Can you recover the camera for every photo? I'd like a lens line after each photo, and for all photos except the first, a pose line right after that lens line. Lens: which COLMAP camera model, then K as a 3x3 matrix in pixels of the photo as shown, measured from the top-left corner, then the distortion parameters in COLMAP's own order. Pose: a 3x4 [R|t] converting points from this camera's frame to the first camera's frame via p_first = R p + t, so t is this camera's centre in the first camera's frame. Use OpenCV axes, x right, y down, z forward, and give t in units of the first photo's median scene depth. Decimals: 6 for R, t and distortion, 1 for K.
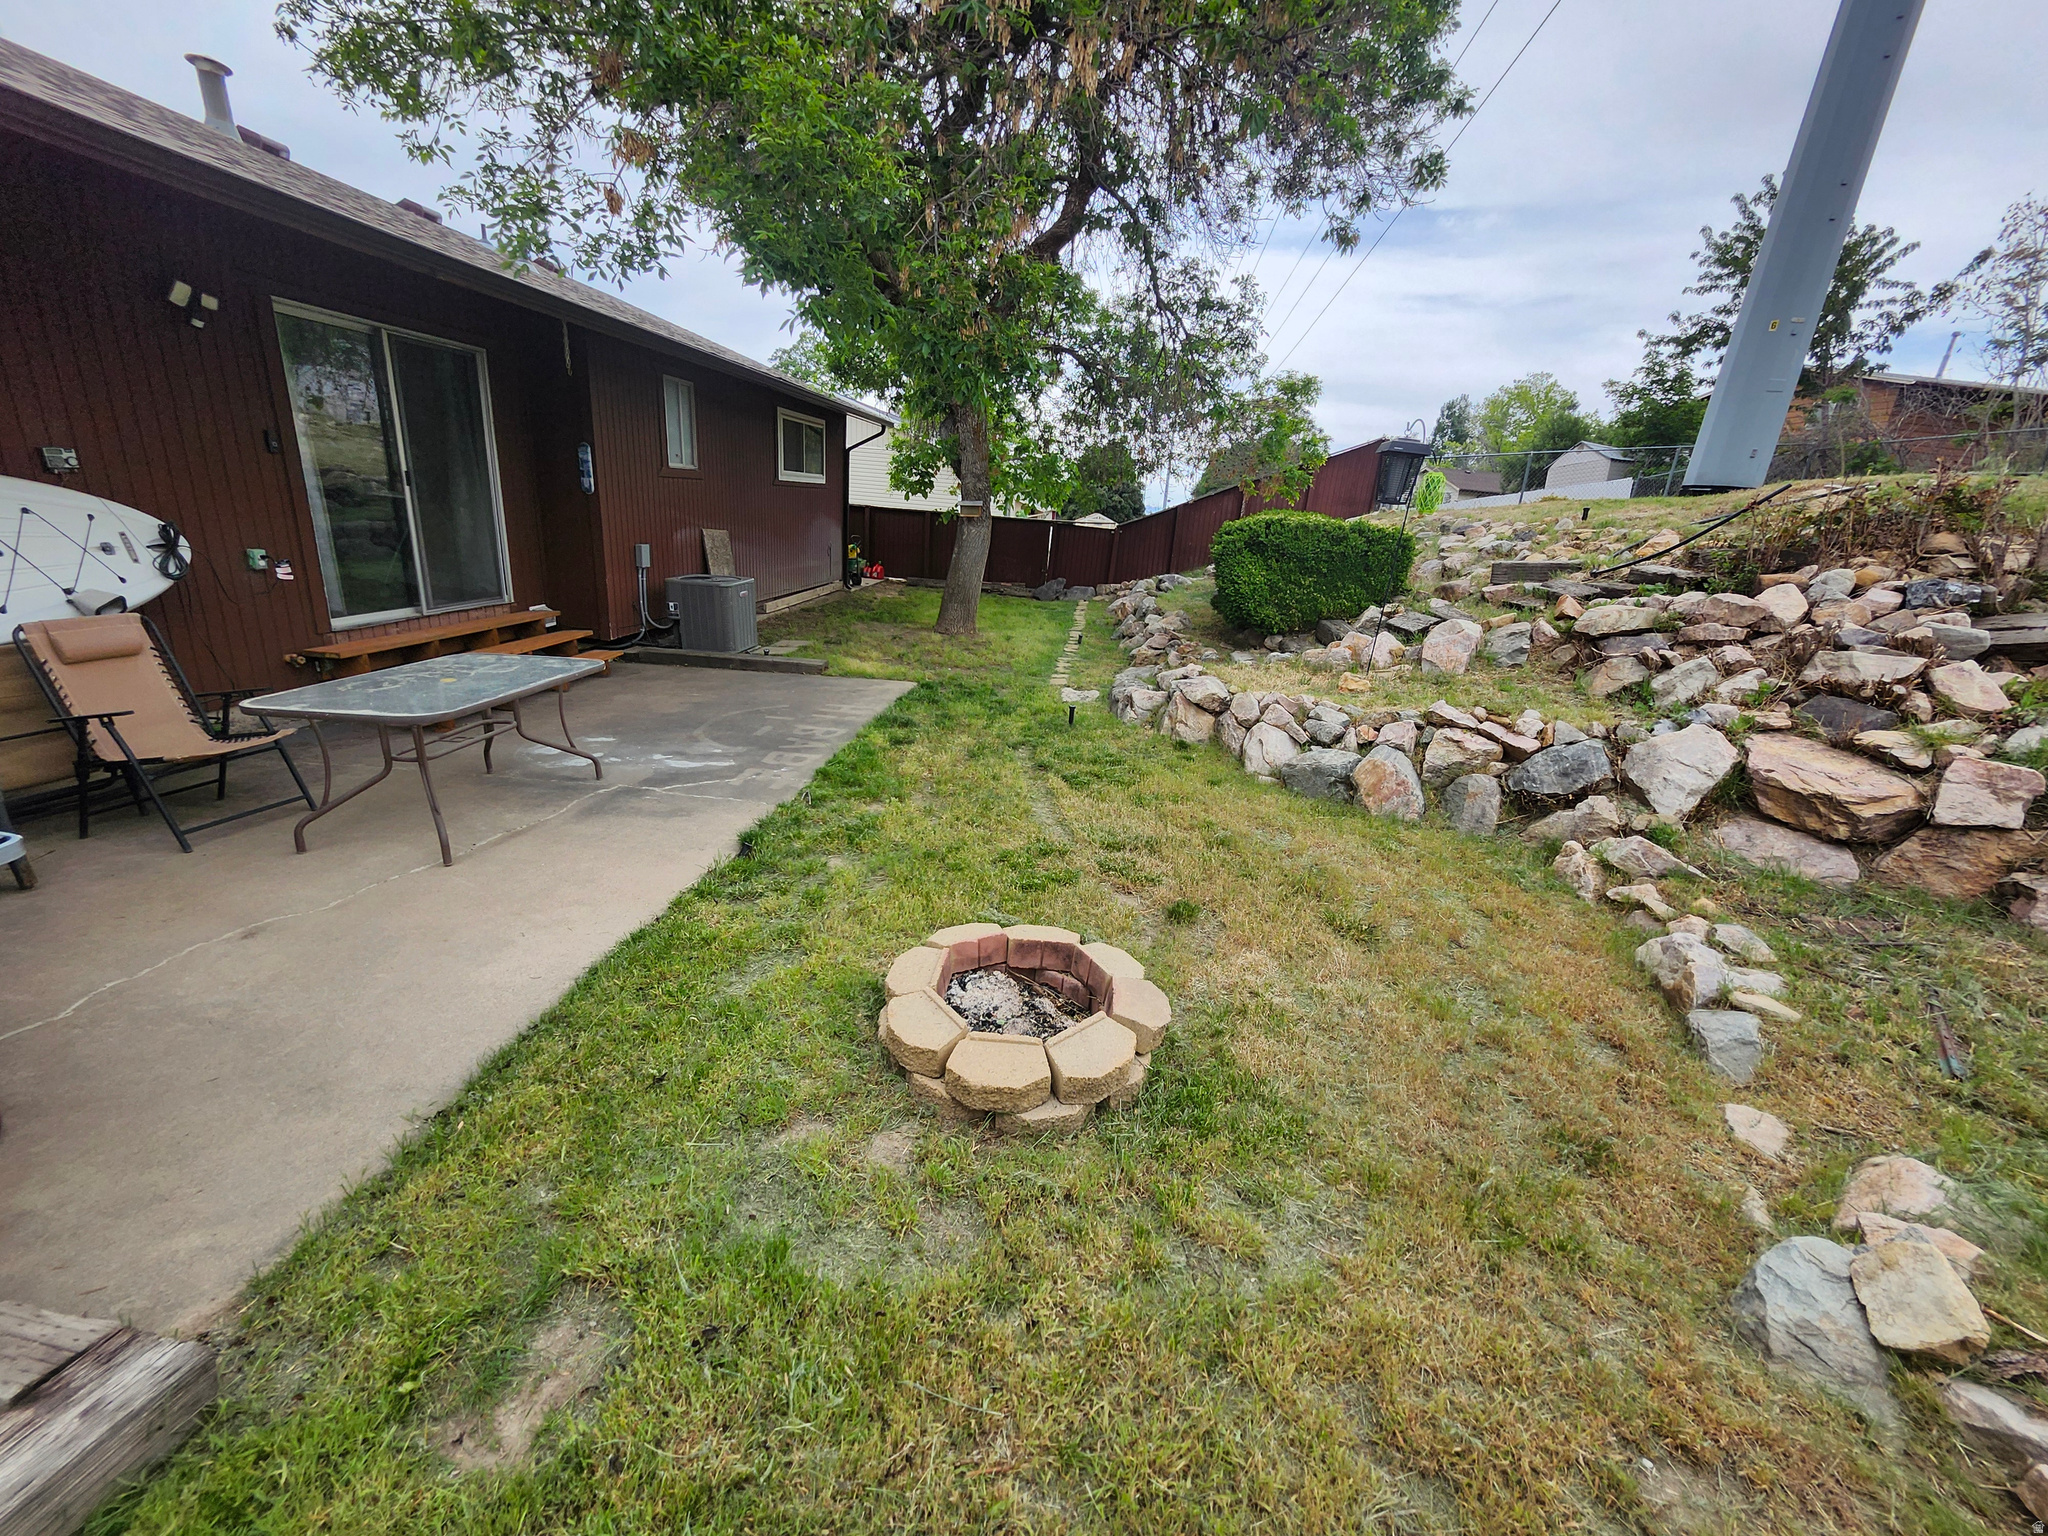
lens RADIAL K [[806.1, 0, 1024.0], [0, 806.1, 768.0], [0, 0, 1]] dist [0.000900, -0.000086]
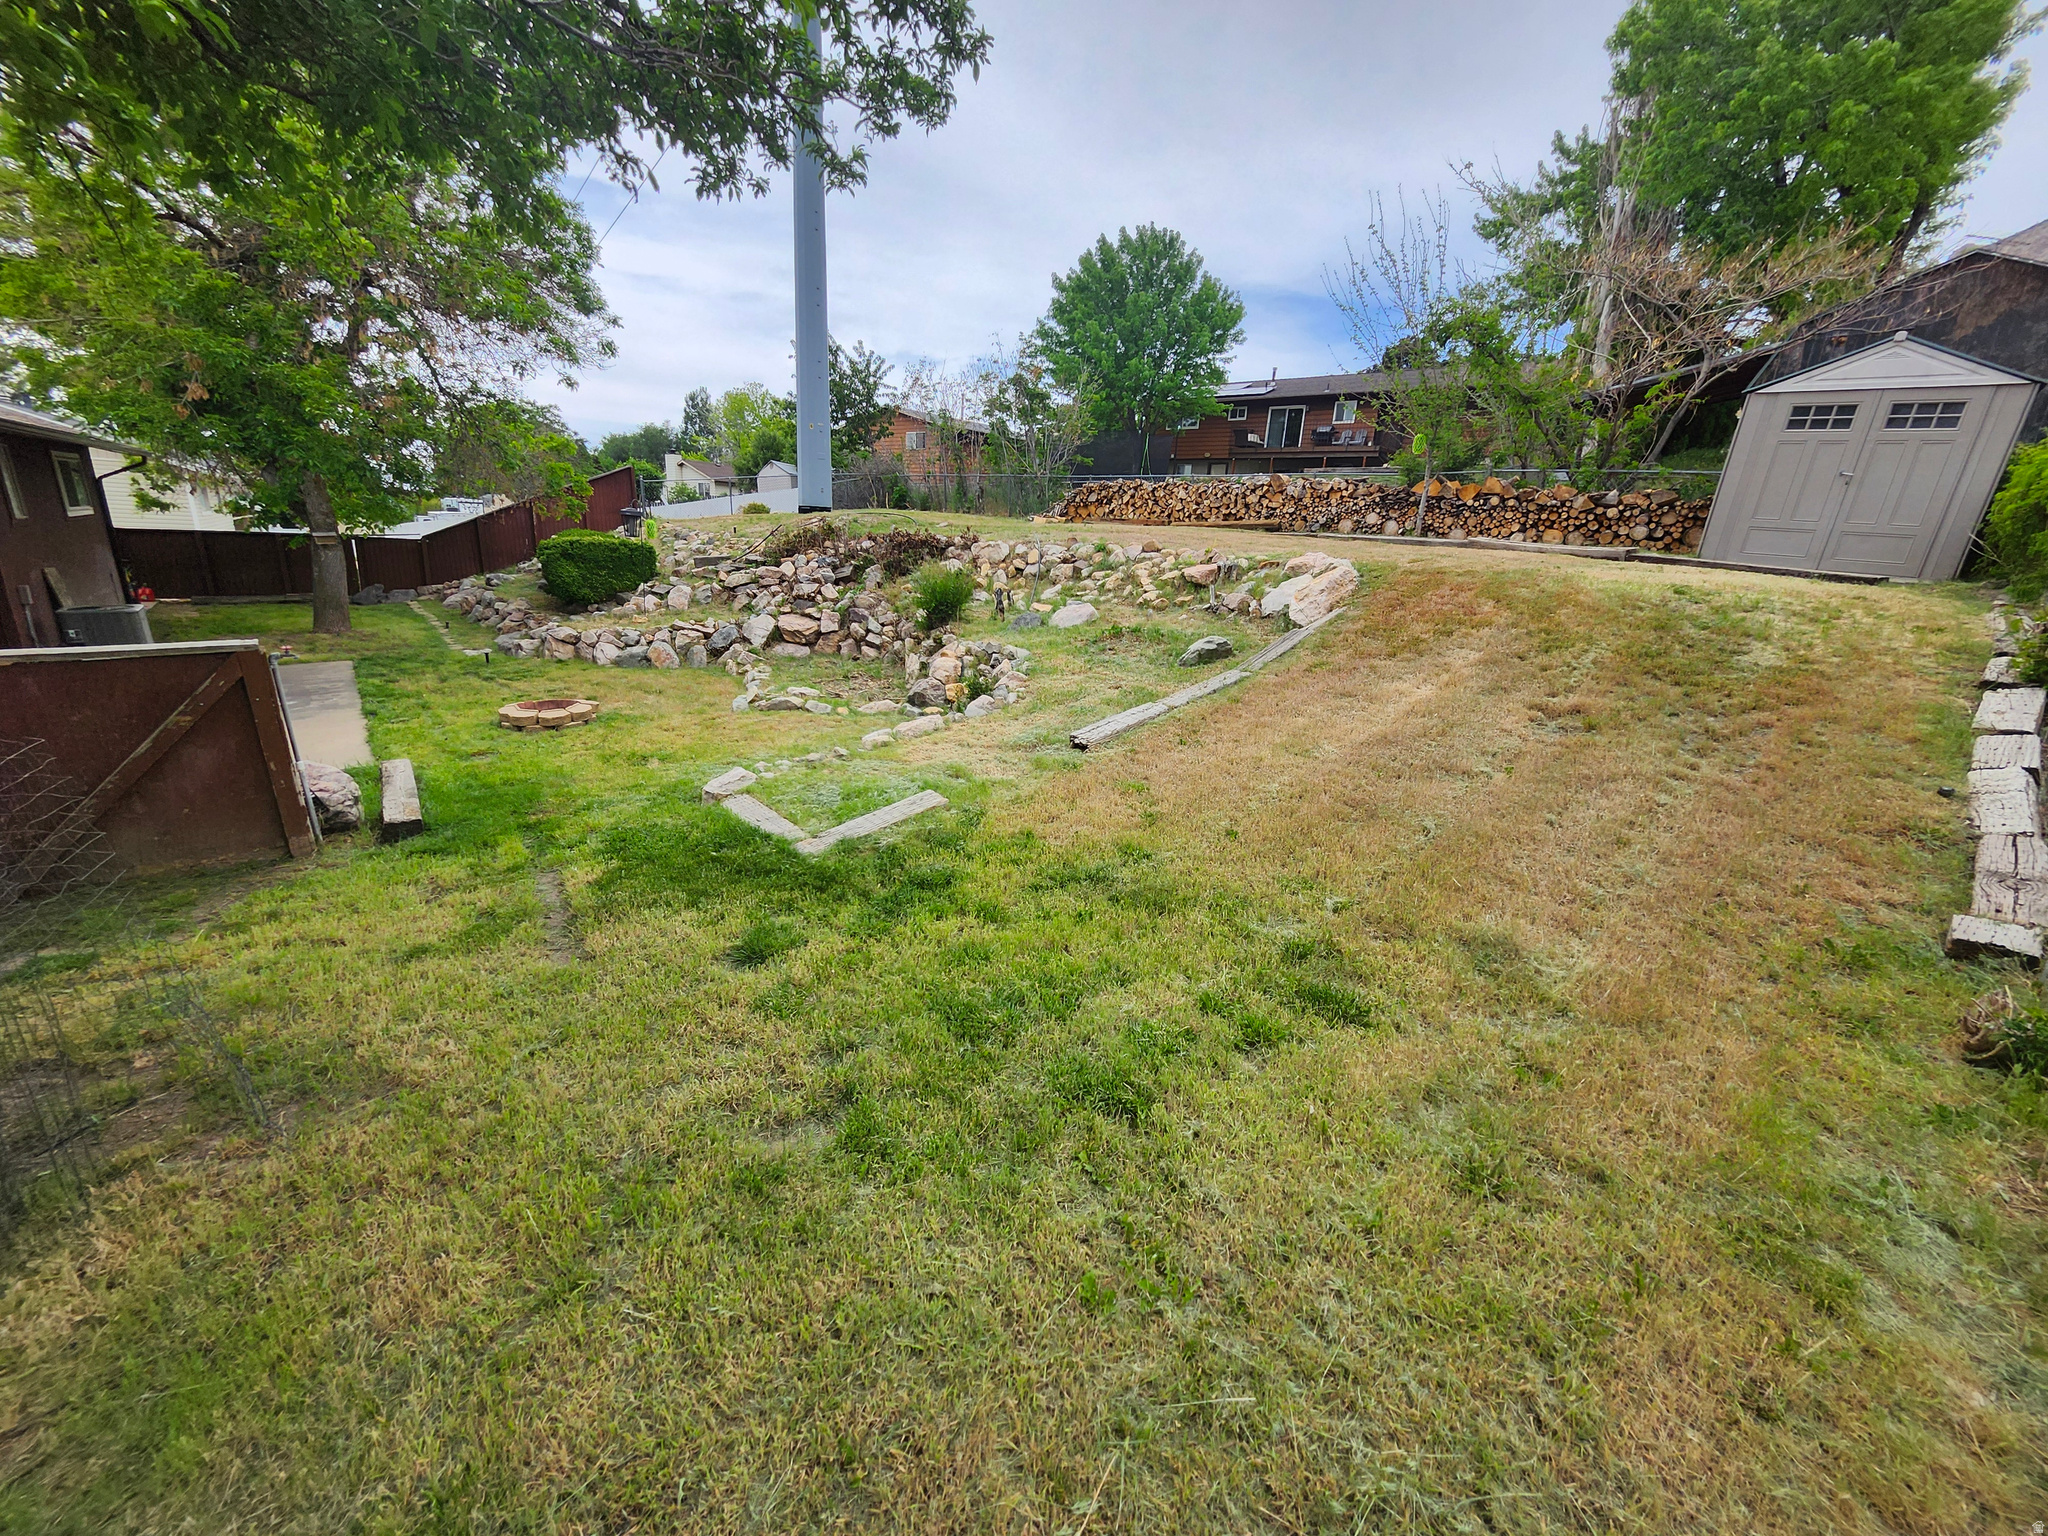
lens RADIAL K [[806.1, 0, 1024.0], [0, 806.1, 768.0], [0, 0, 1]] dist [0.000900, -0.000086]
pose [[0.693172, -0.240629, 0.679419, -0.500189], [0.224744, 0.967789, 0.113467, 0.303911], [-0.684838, 0.074043, 0.724924, -1.410875]]
